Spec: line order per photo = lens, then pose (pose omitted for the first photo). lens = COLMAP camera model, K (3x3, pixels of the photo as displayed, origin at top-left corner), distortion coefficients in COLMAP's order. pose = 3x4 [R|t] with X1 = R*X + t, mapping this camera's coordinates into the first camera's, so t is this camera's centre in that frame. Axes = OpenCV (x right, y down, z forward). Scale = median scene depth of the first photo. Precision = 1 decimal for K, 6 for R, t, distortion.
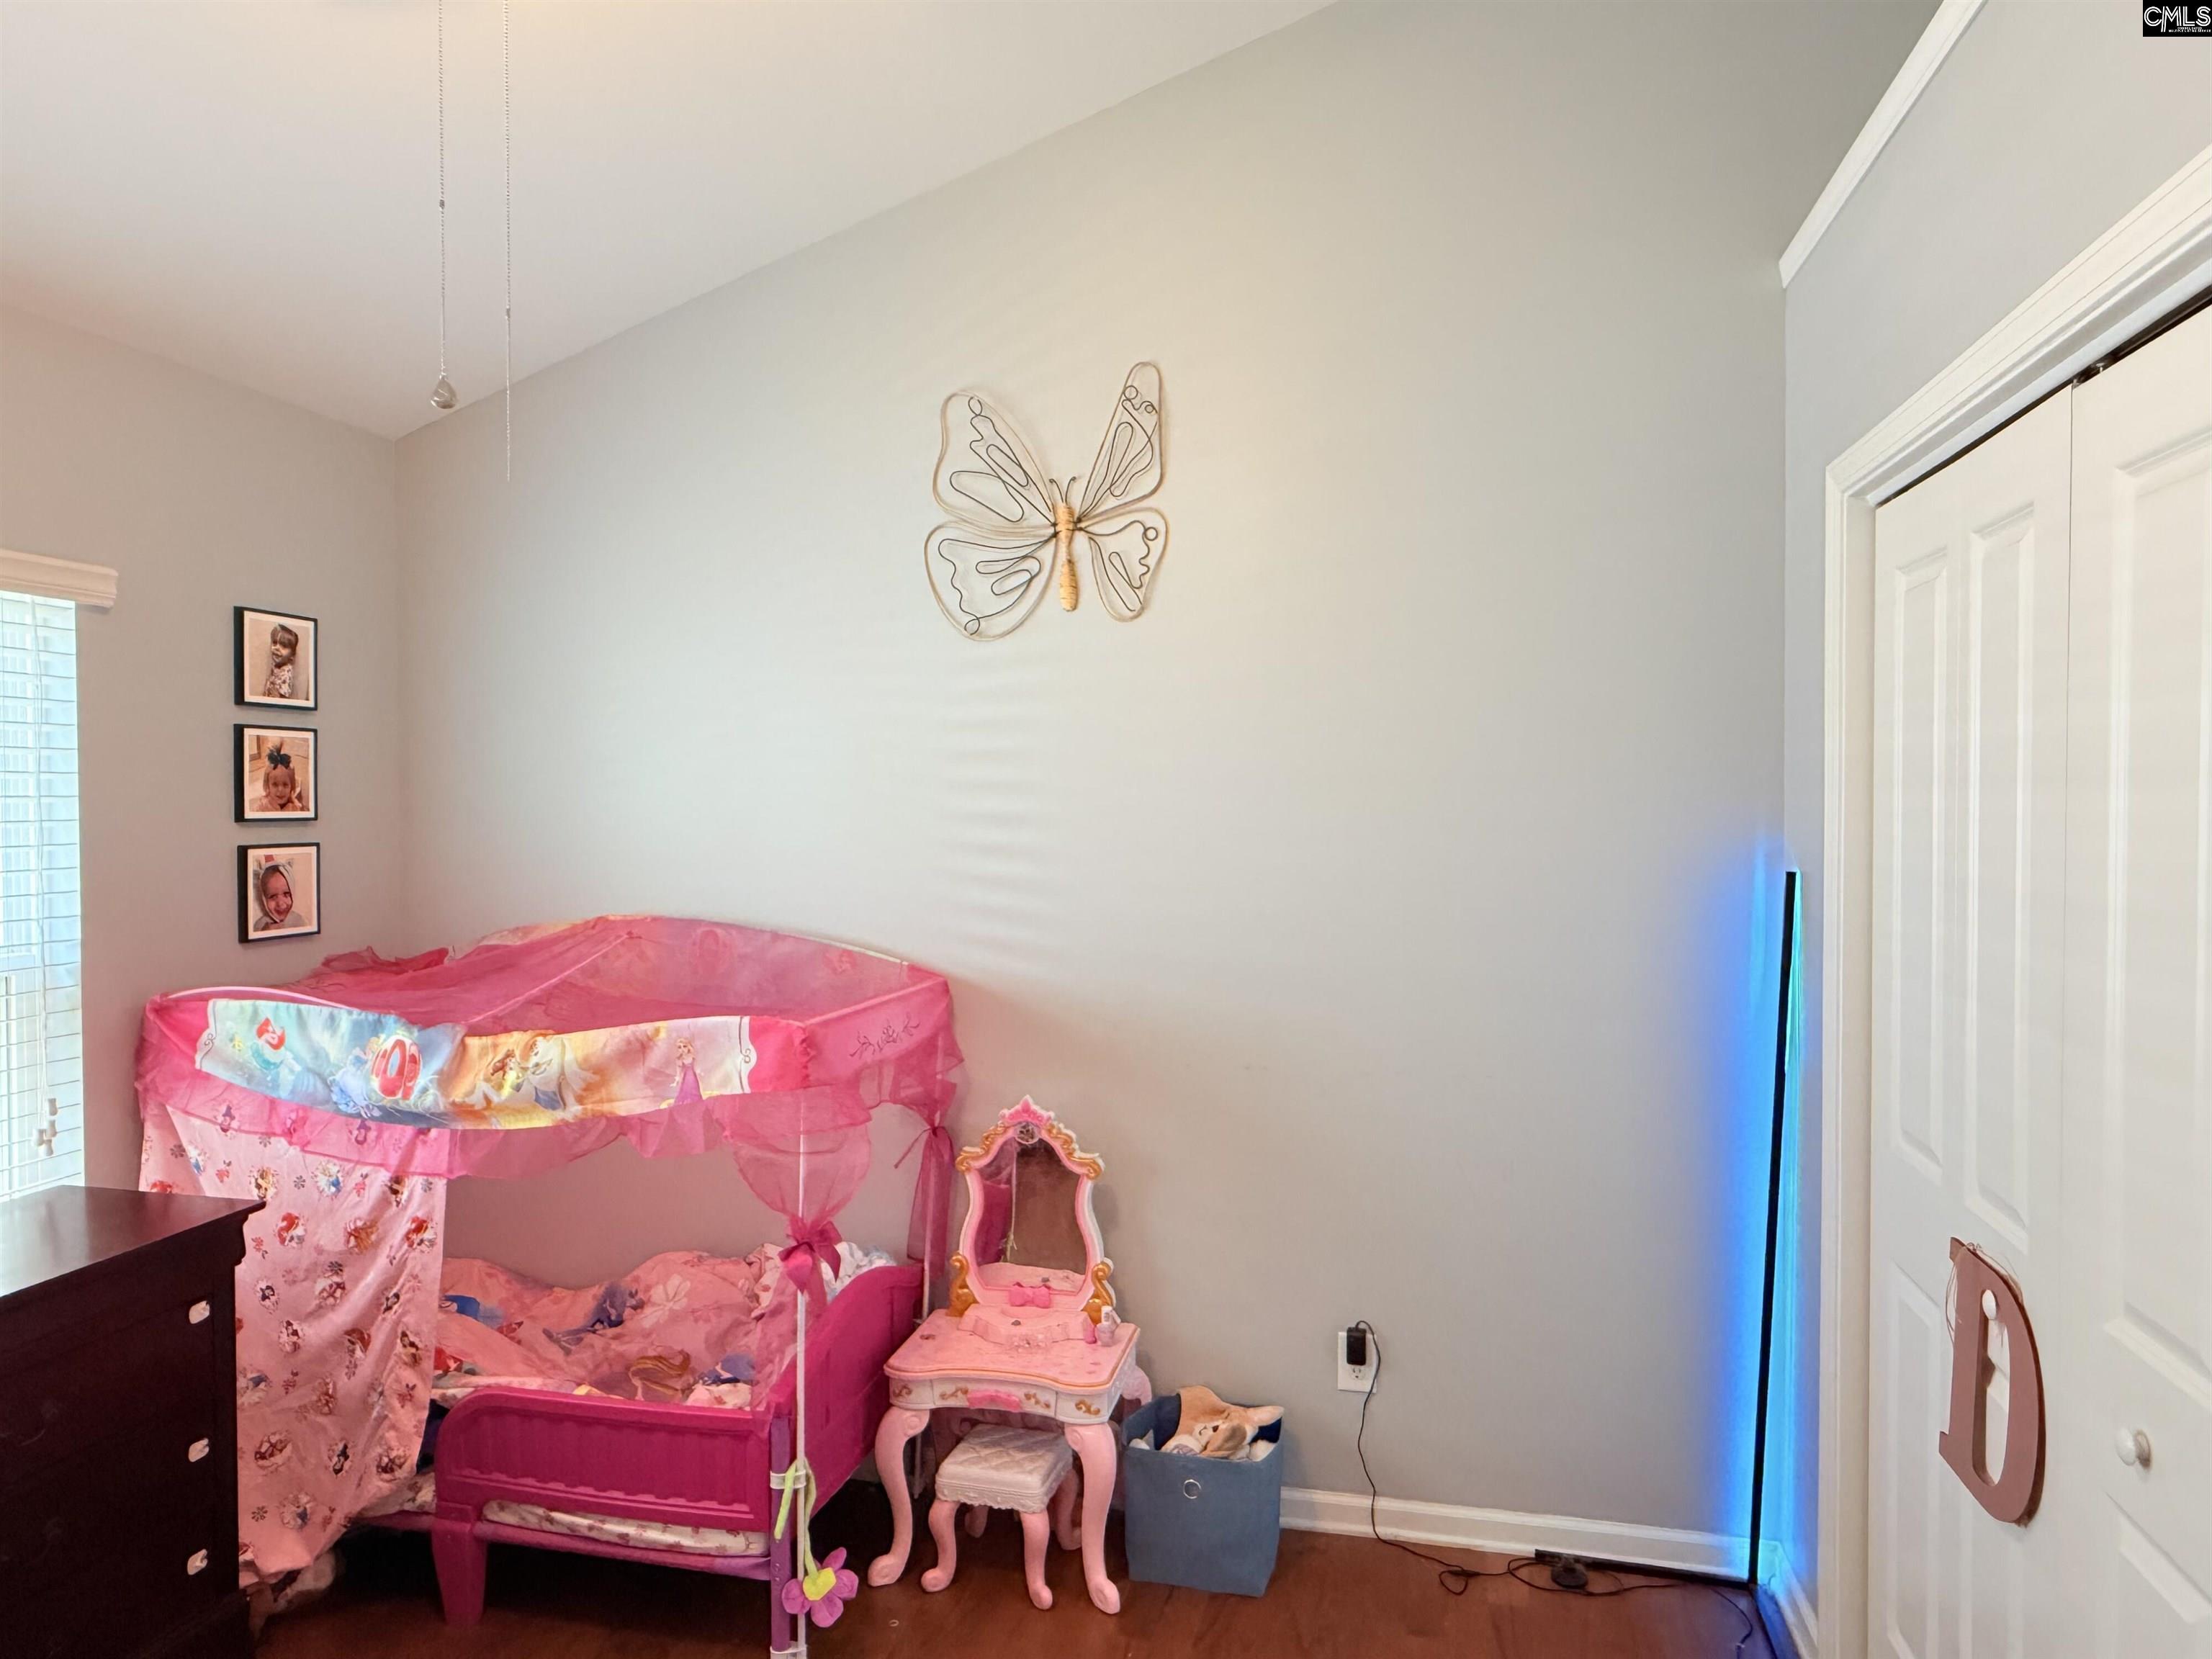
lens RADIAL K [[1423.1, 0, 1102.7], [0, 1423.1, 834.8], [0, 0, 1]] dist [0.001532, -0.000202]
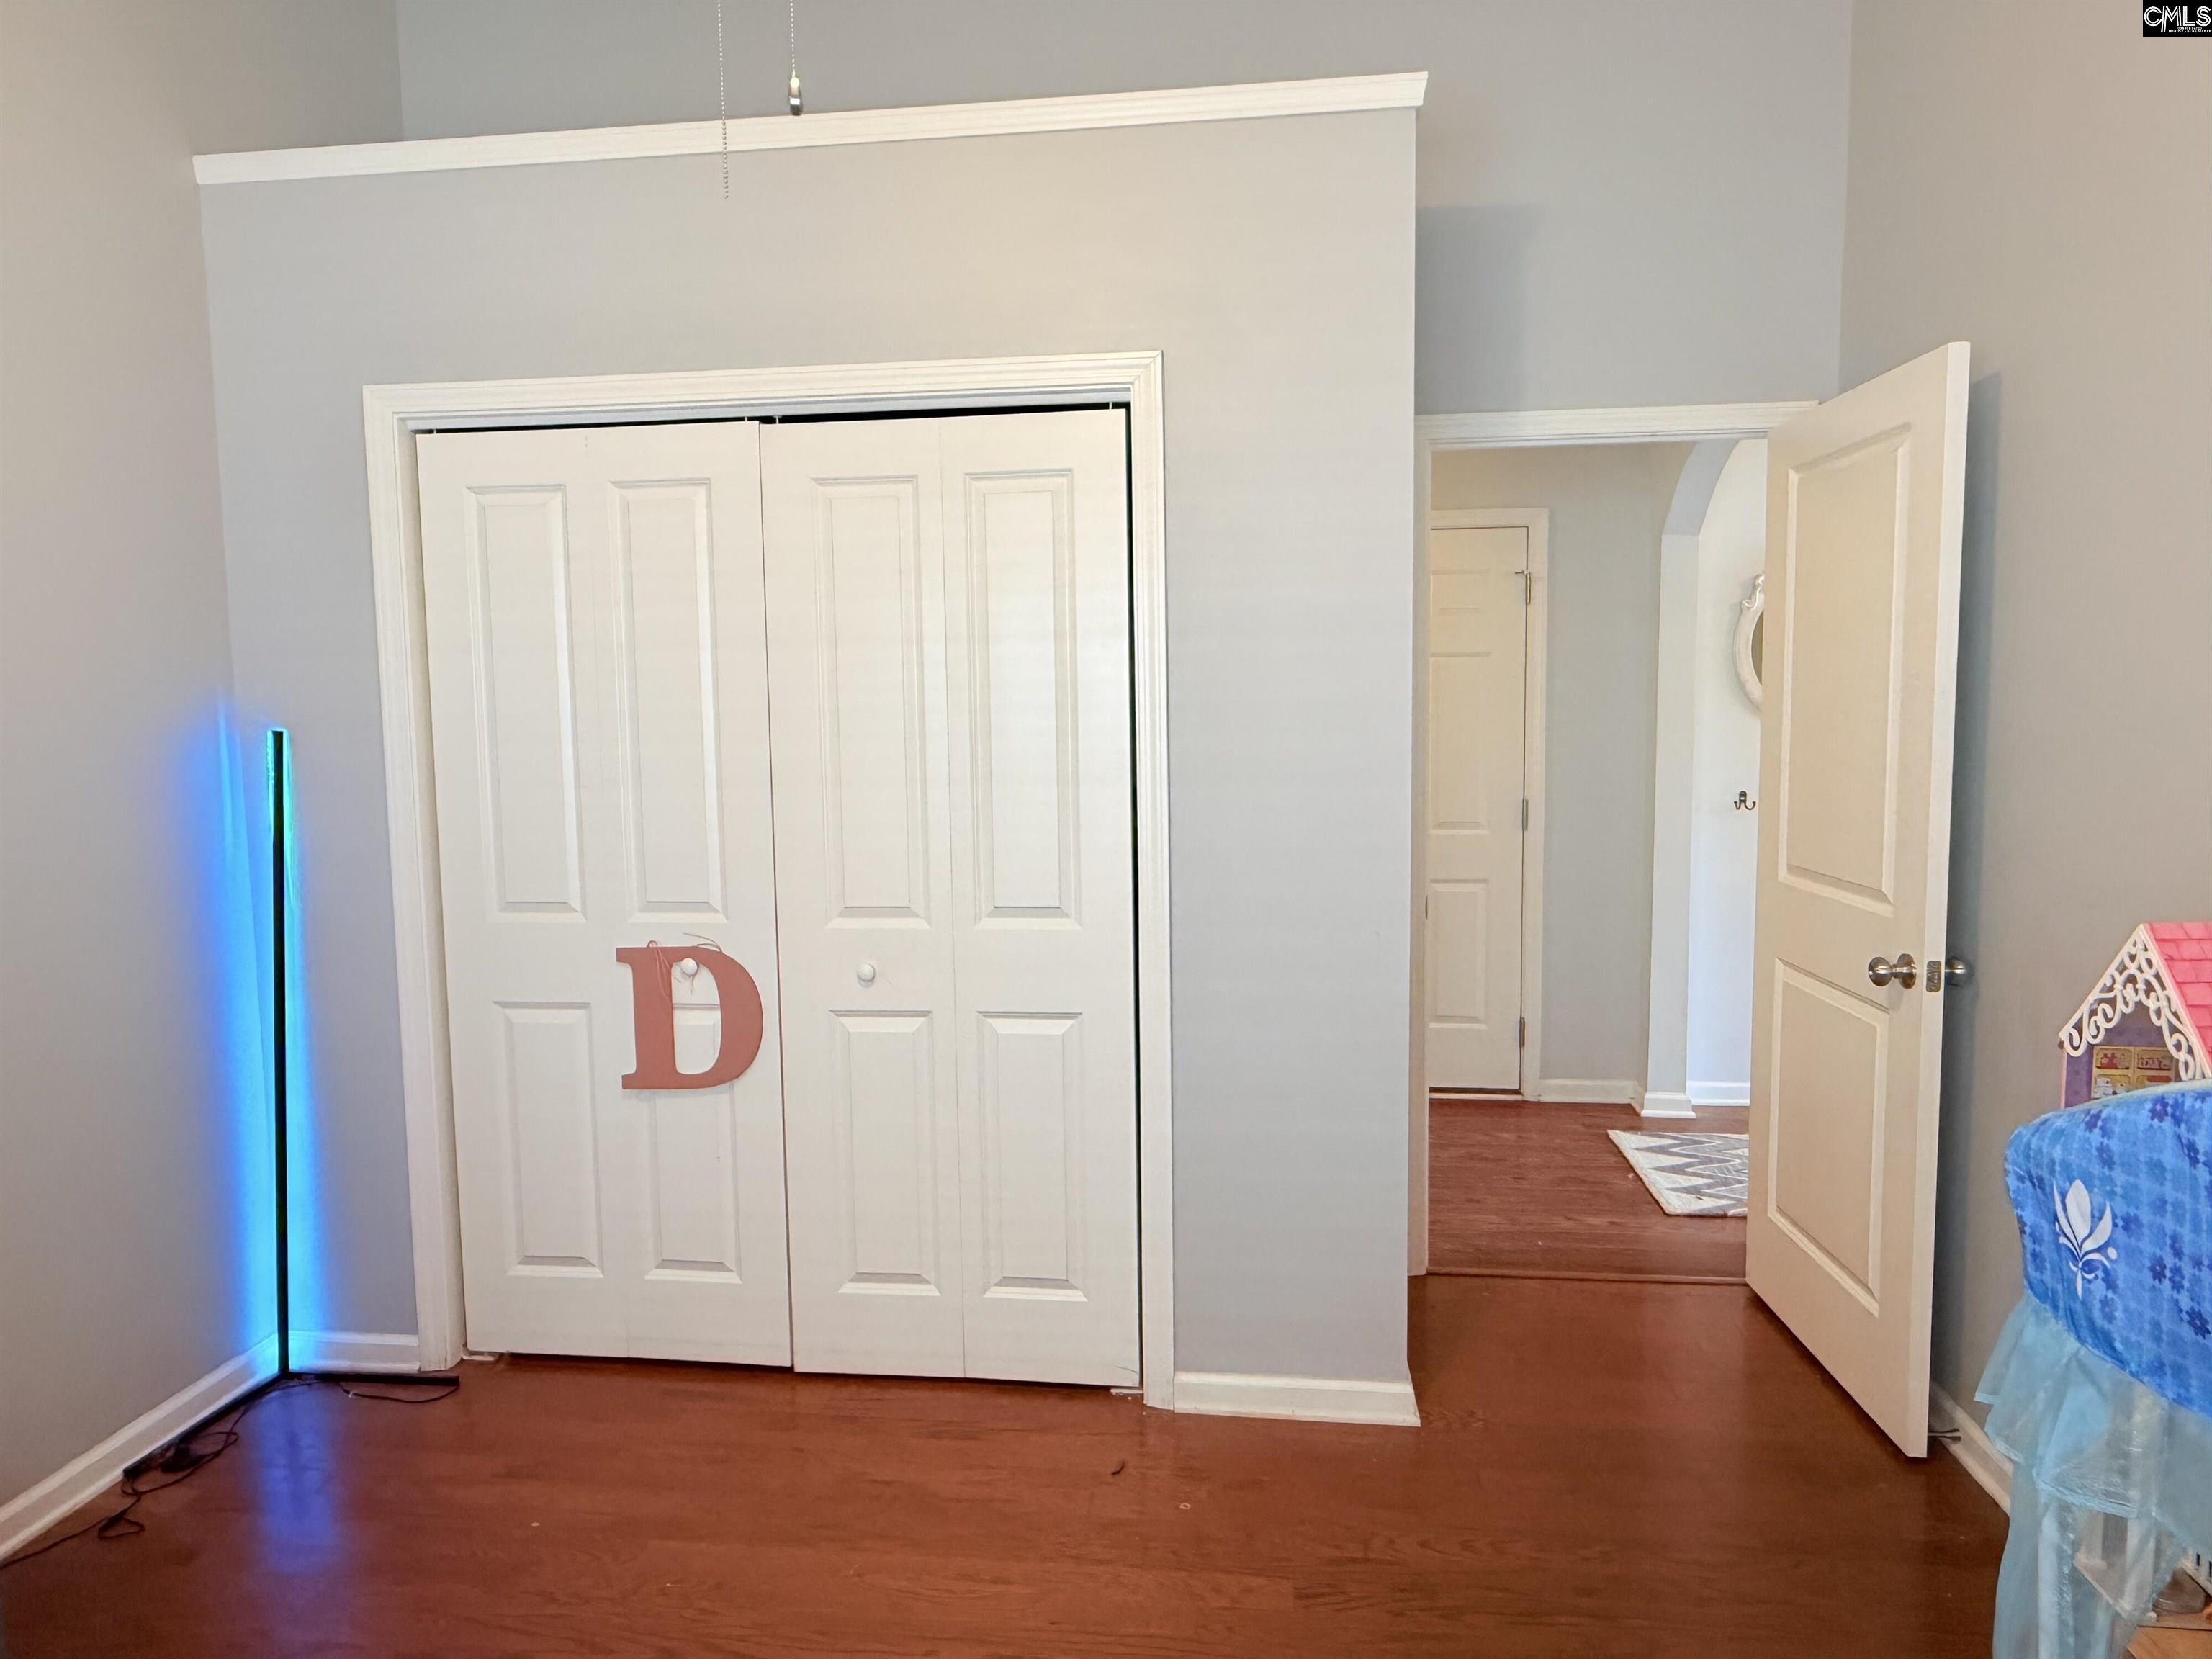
lens RADIAL K [[1423.1, 0, 1100.7], [0, 1423.1, 823.9], [0, 0, 1]] dist [0.001532, -0.000202]
pose [[-0.107910, -0.079822, 0.990951, -0.678719], [0.041633, 0.995534, 0.084725, 0.029341], [-0.993288, 0.050399, -0.104105, 0.454007]]
